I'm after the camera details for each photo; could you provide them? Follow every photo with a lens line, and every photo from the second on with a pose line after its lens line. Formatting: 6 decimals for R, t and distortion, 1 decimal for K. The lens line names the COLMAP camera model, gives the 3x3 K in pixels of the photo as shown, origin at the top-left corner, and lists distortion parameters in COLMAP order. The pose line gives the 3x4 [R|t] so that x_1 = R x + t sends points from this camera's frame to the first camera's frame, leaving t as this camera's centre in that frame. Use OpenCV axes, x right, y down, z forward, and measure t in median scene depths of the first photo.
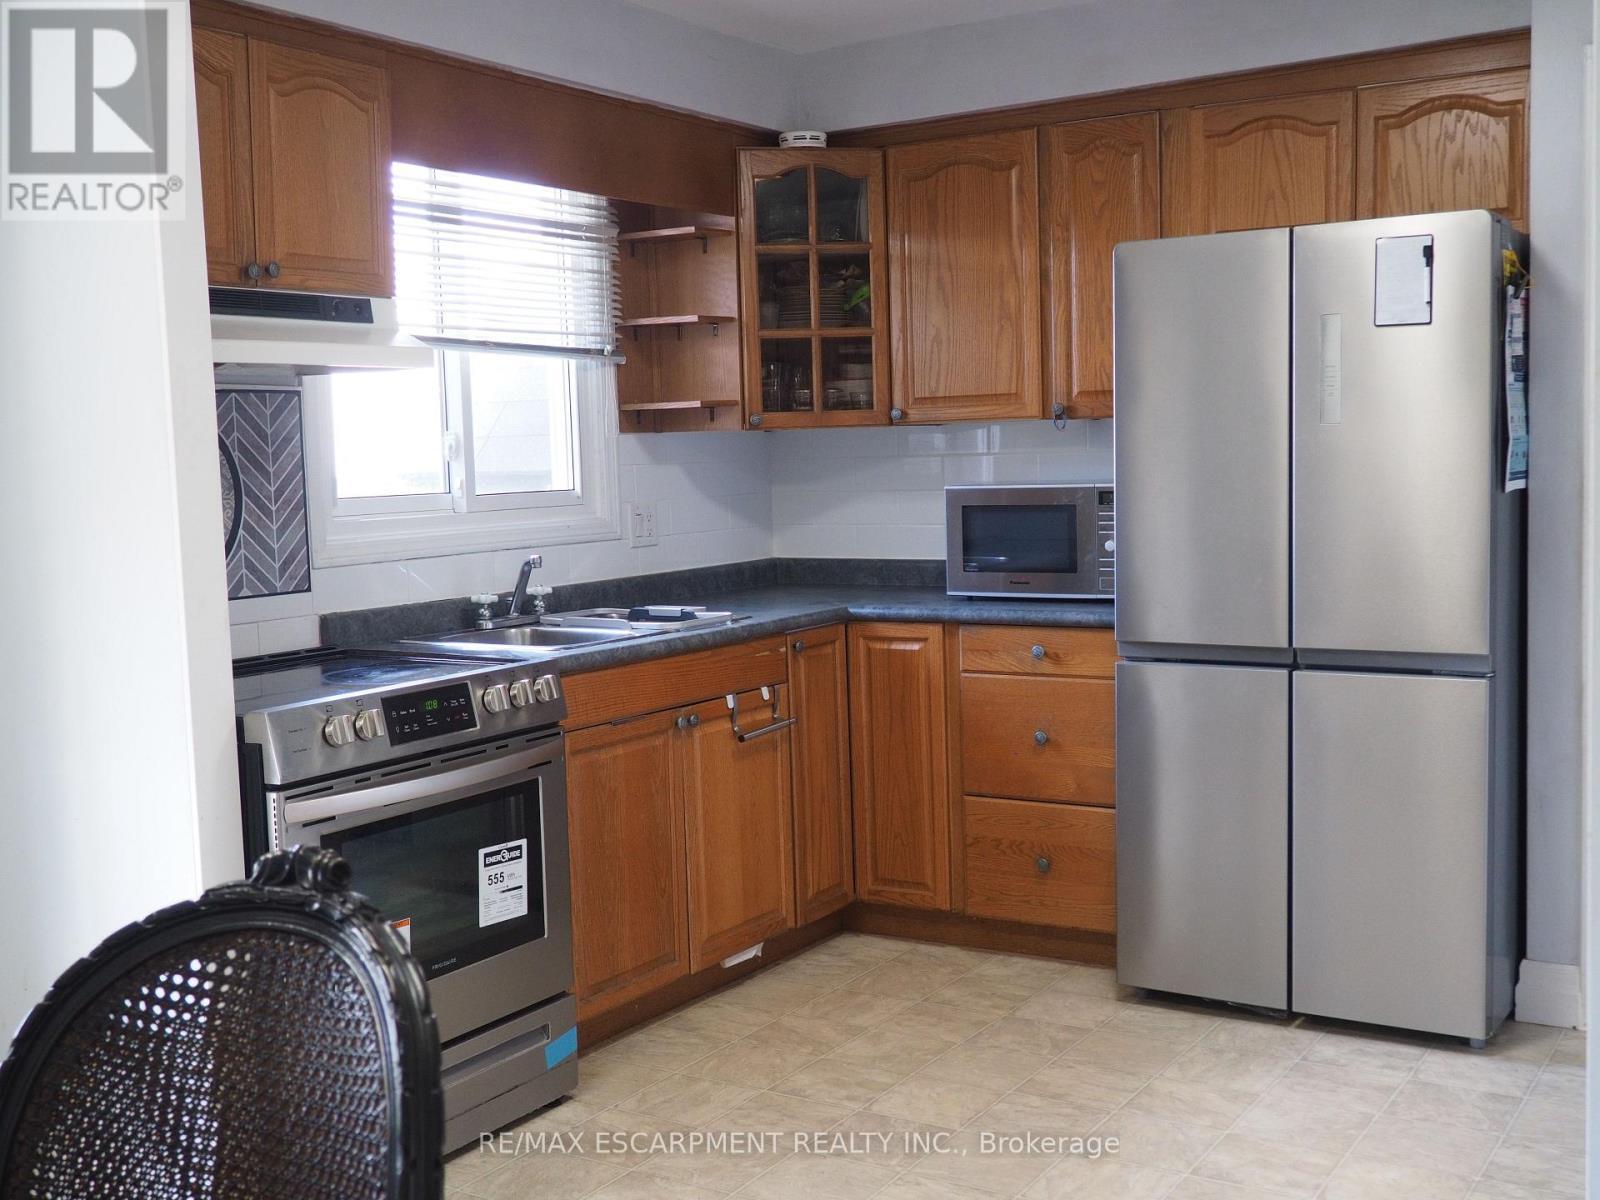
lens RADIAL K [[1769.5, 0, 786.2], [0, 1769.5, 601.7], [0, 0, 1]] dist [0.011044, 0.000000]
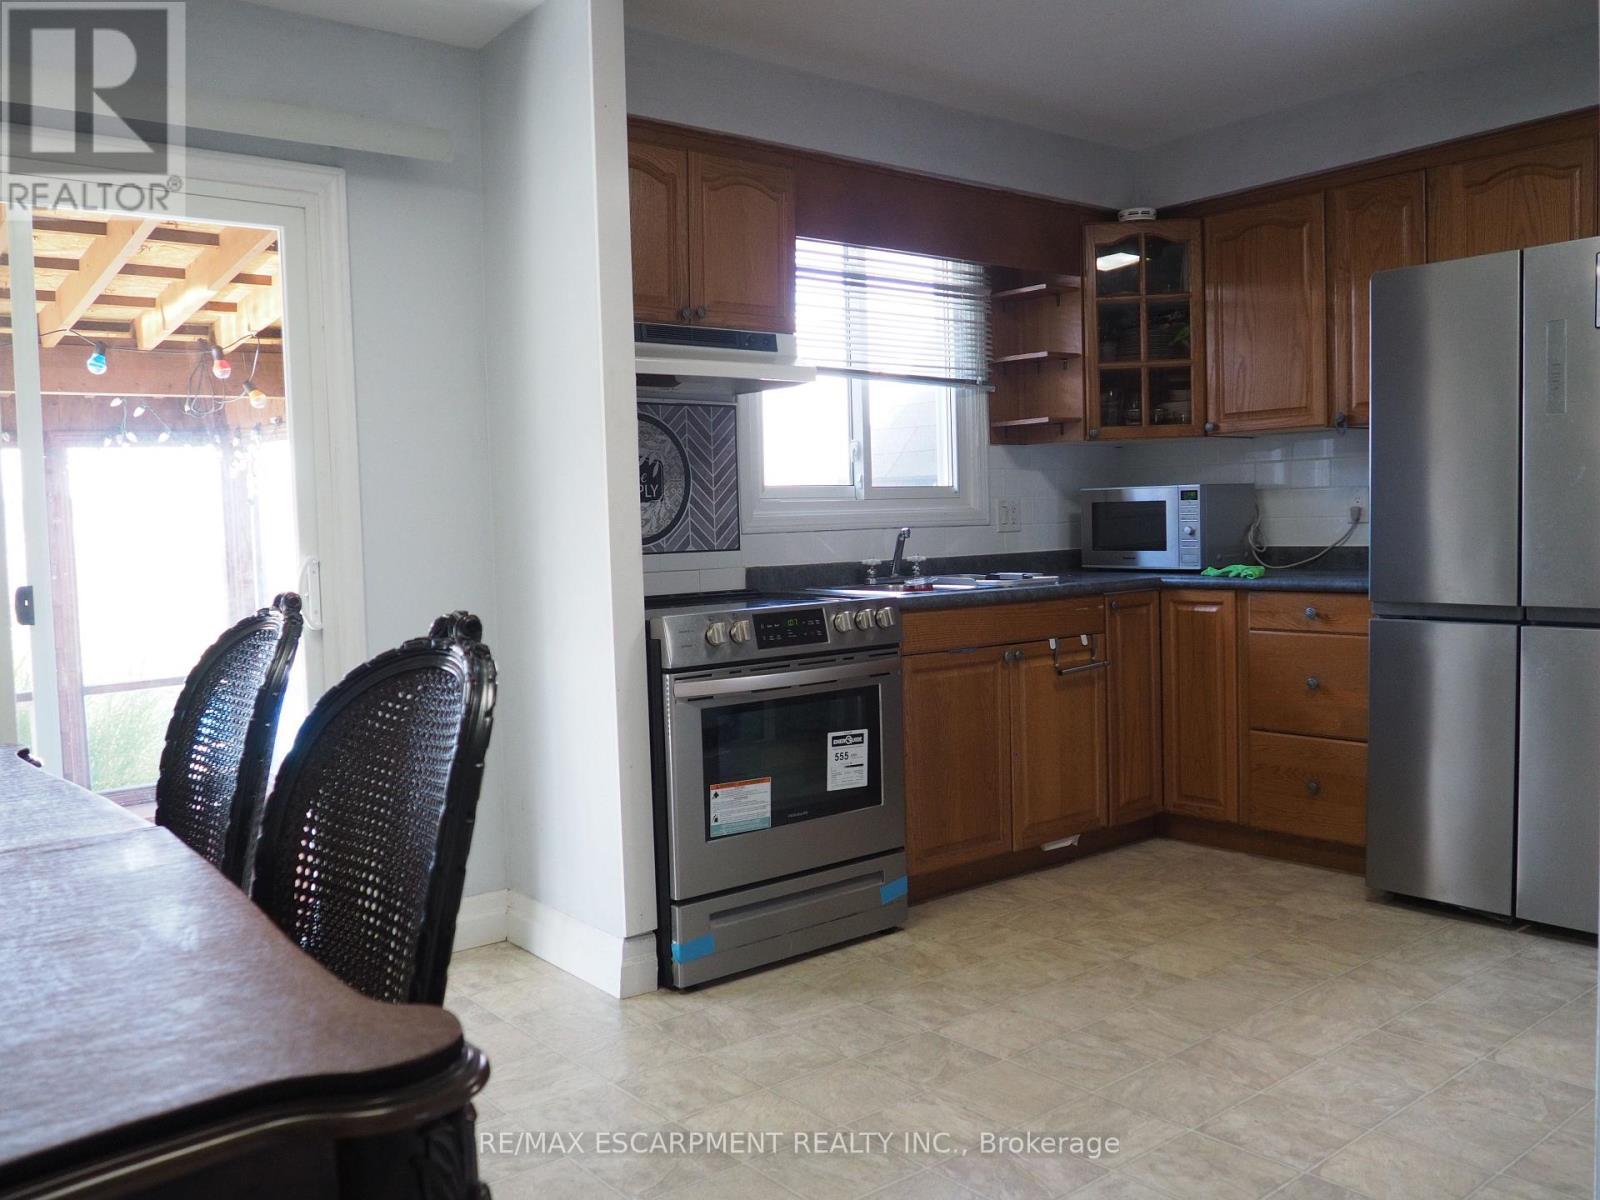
lens RADIAL K [[1330.8, 0, 806.6], [0, 1330.8, 600.5], [0, 0, 1]] dist [-0.057974, 0.024715]
pose [[0.949142, 0.020816, -0.314159, 0.103833], [-0.026631, 0.999544, -0.014230, 0.044645], [0.313720, 0.021873, 0.949264, 0.027437]]
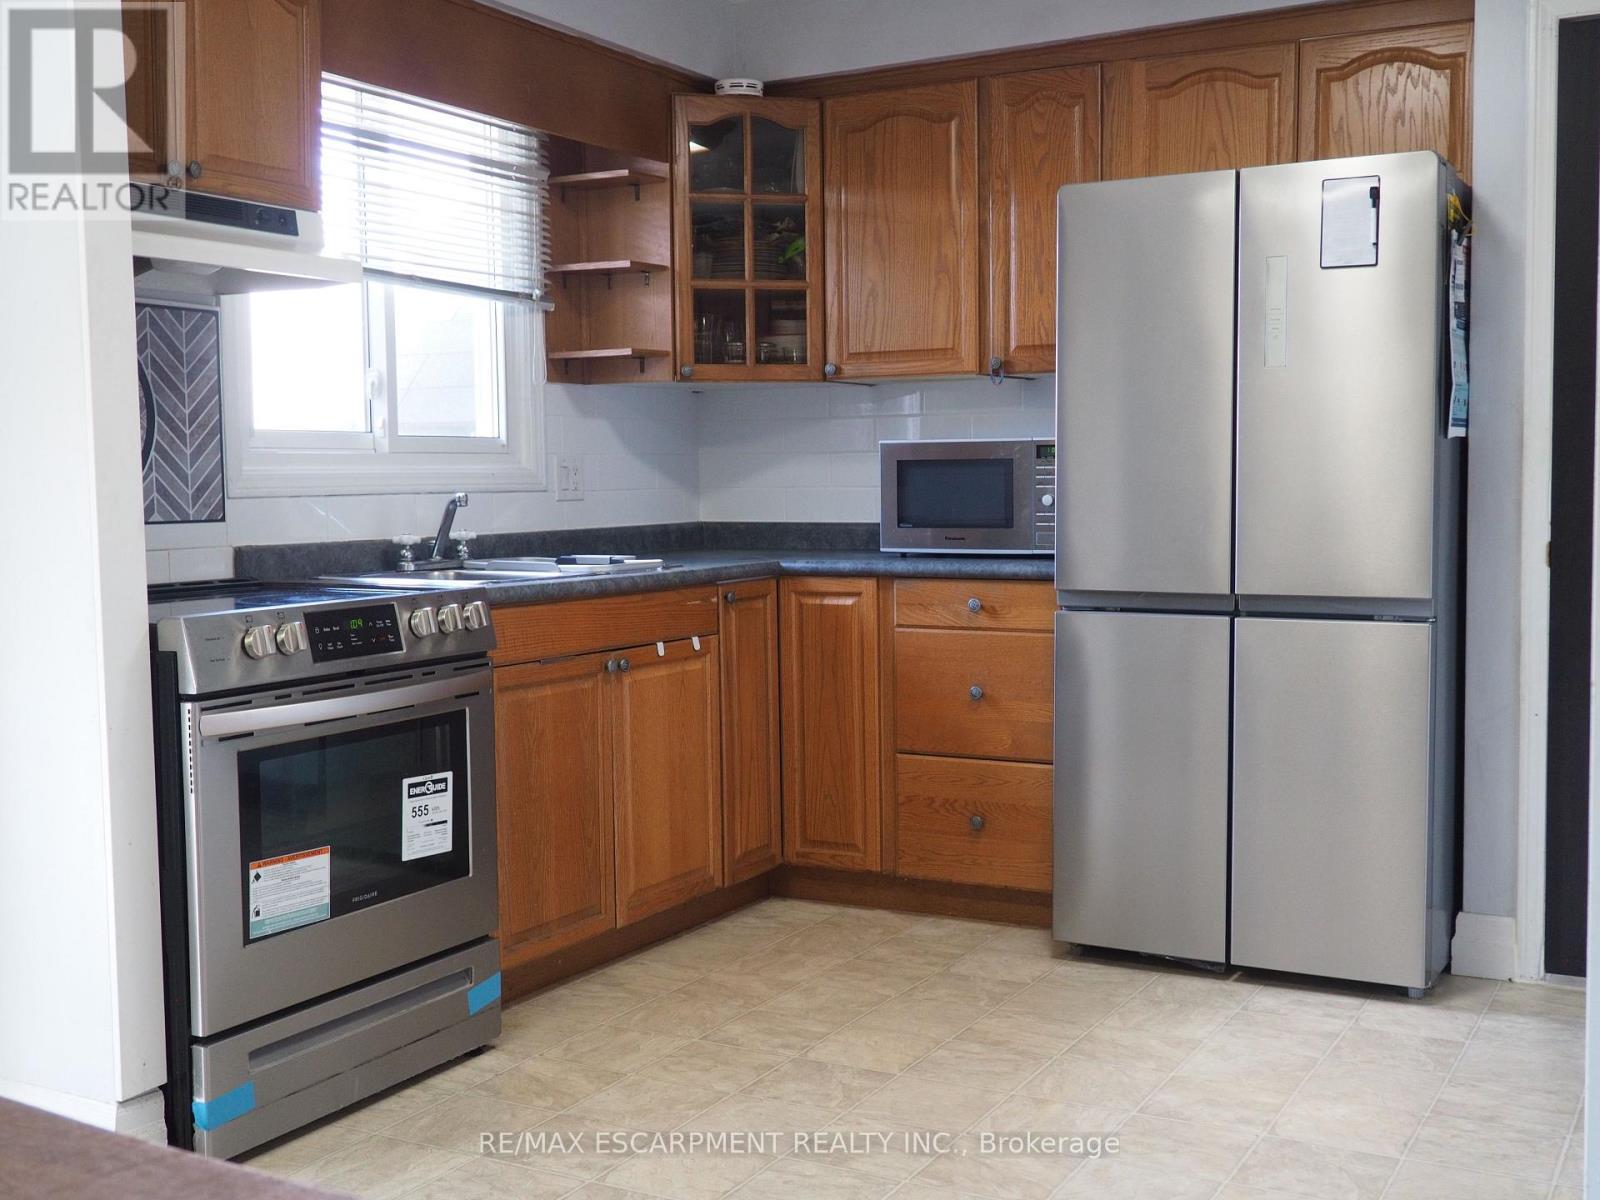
lens RADIAL K [[1769.5, 0, 792.1], [0, 1769.5, 603.3], [0, 0, 1]] dist [0.011044, 0.000000]
pose [[0.998150, 0.013743, 0.059232, -0.018035], [-0.012719, 0.999763, -0.017643, 0.048873], [-0.059460, 0.016857, 0.998088, 0.026908]]
